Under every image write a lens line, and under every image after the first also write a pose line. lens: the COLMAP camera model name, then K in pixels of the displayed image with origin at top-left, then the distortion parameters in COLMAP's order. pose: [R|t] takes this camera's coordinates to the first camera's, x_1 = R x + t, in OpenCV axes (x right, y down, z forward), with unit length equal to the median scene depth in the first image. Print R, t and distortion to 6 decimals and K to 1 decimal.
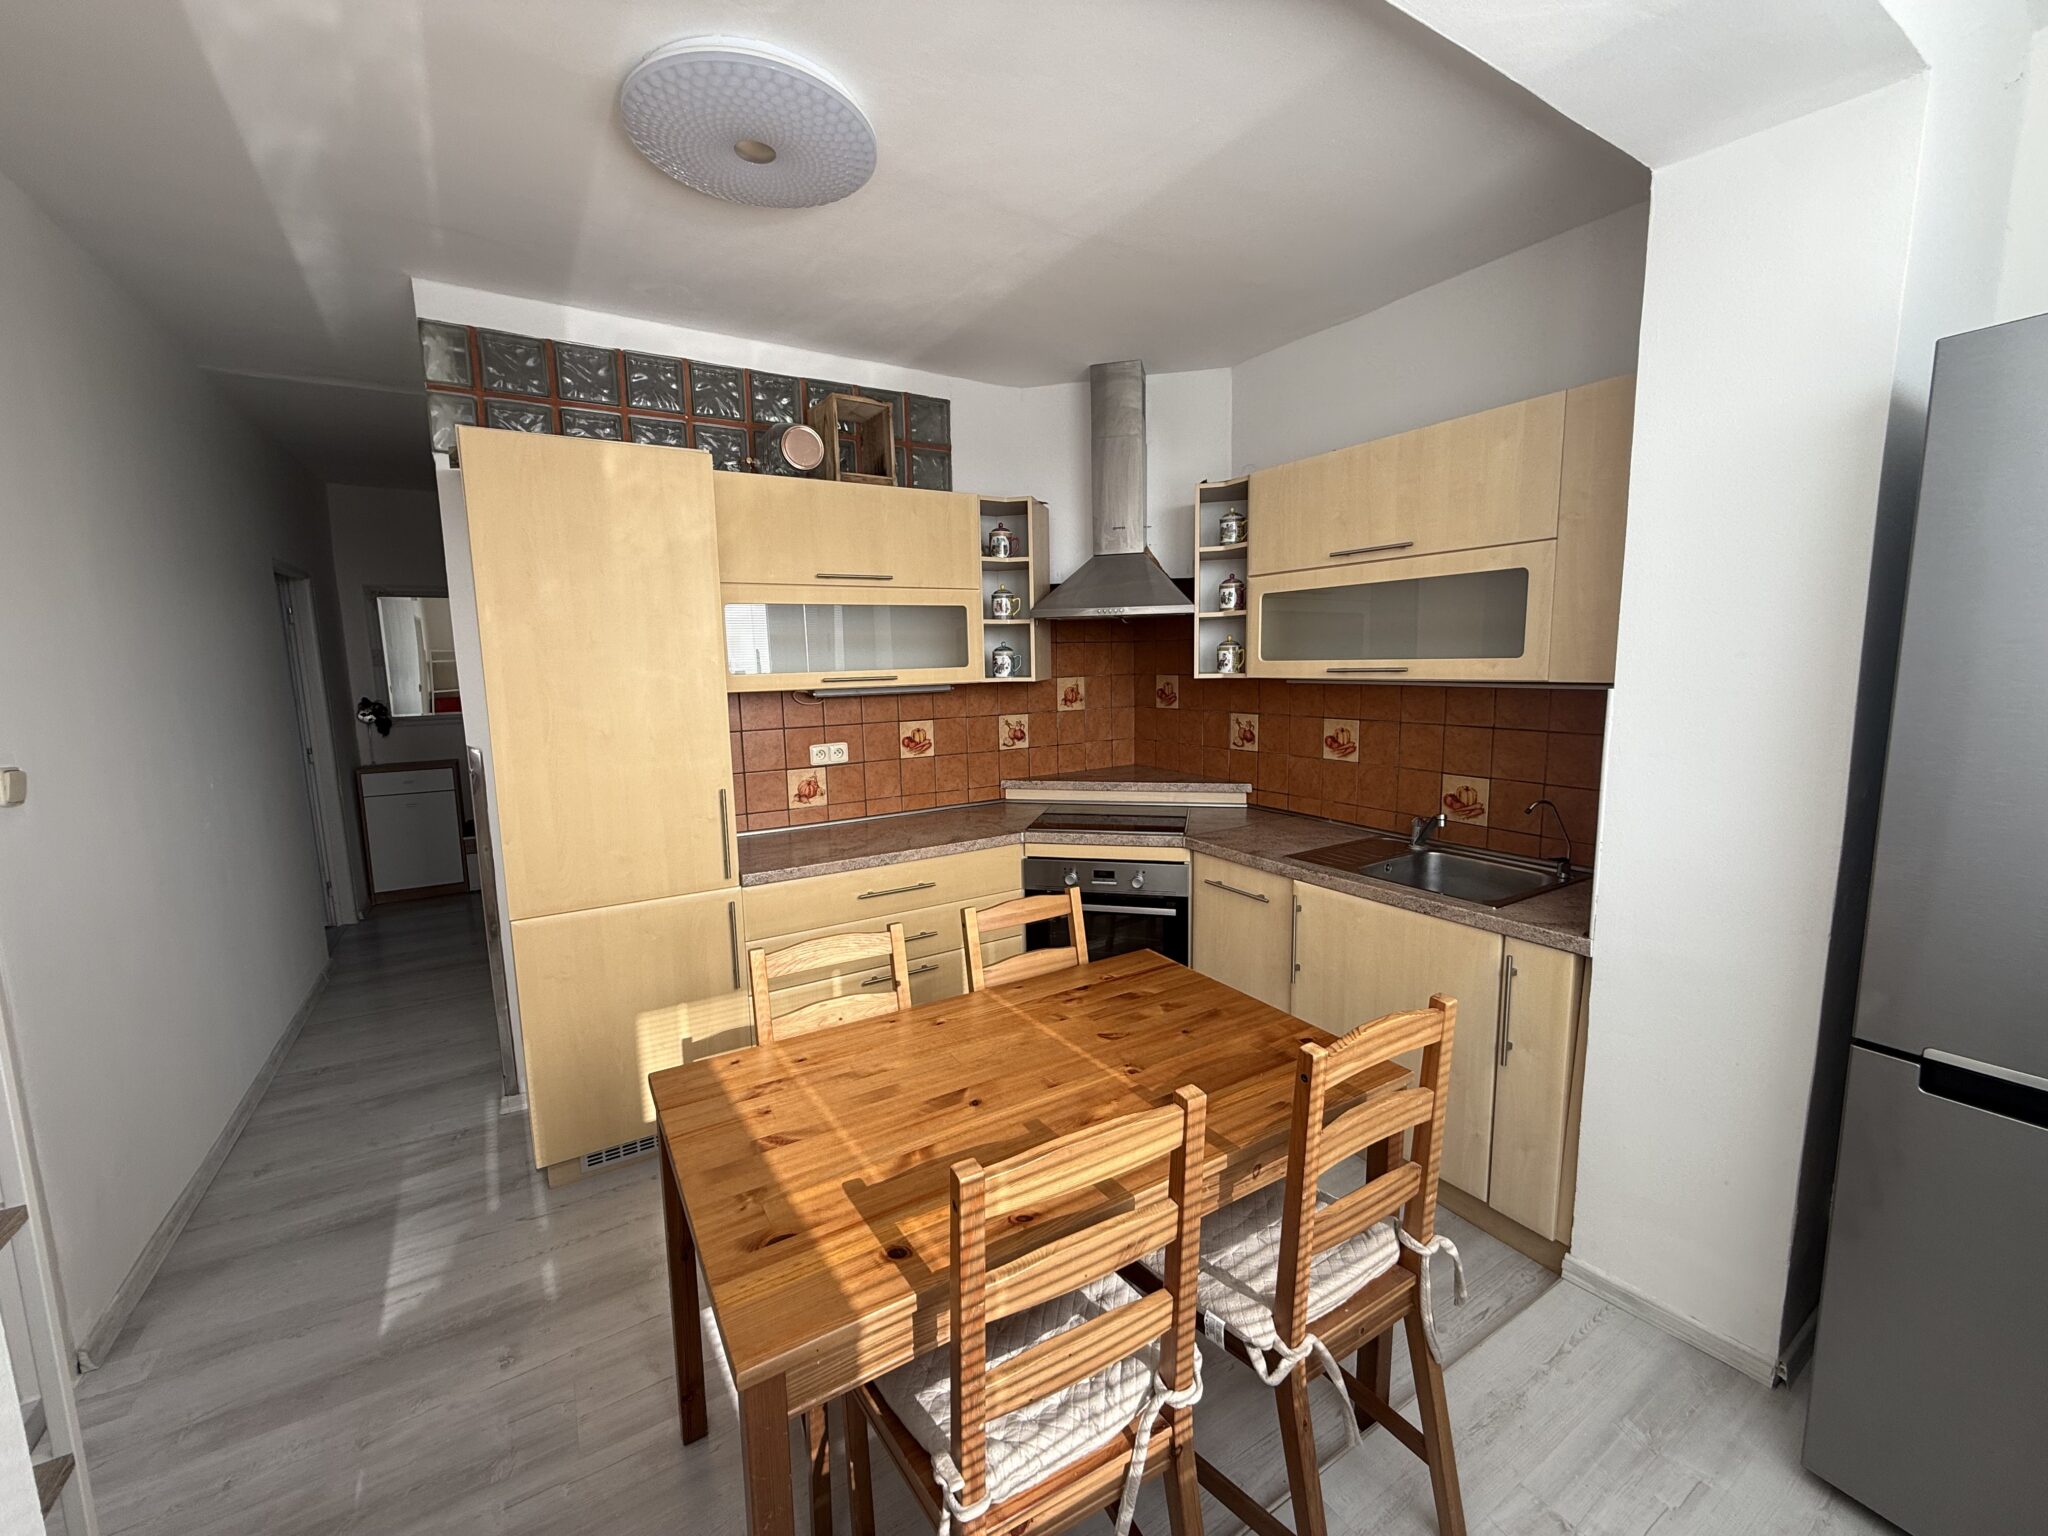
lens RADIAL K [[813.6, 0, 1020.6], [0, 813.6, 767.4], [0, 0, 1]] dist [0.001208, 0.000068]
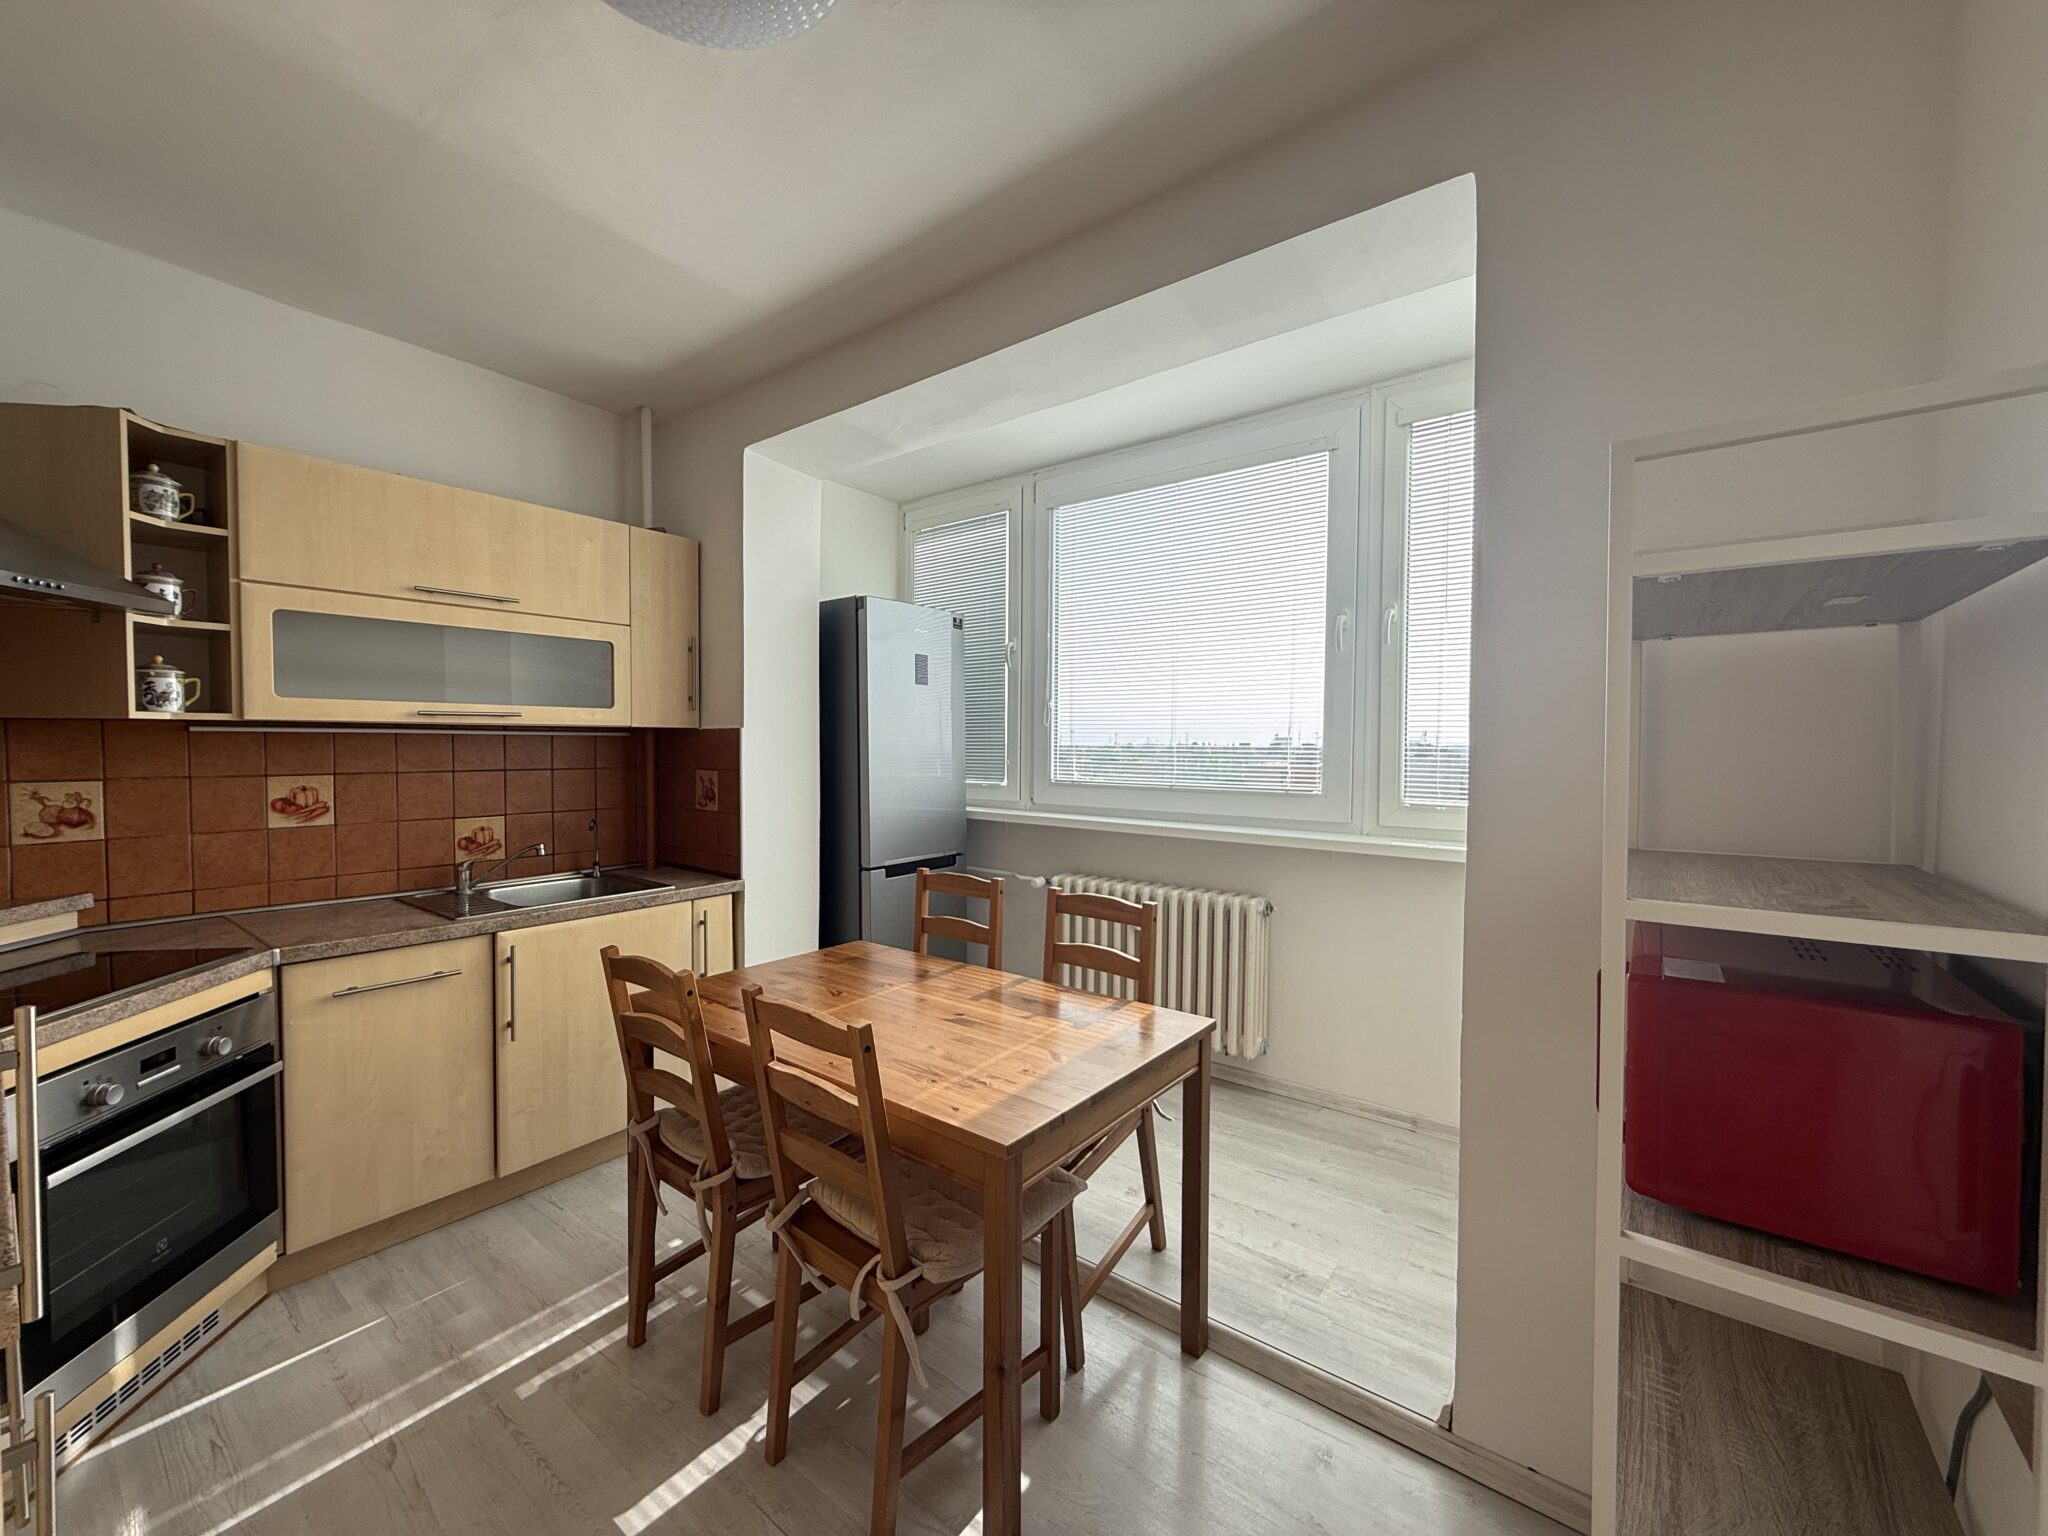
lens RADIAL K [[813.6, 0, 1024.0], [0, 813.6, 764.1], [0, 0, 1]] dist [0.001208, 0.000068]
pose [[-0.358257, -0.010377, 0.933565, -0.653014], [0.125730, 0.990293, 0.059257, -0.029027], [-0.925118, 0.138607, -0.353475, 0.645692]]
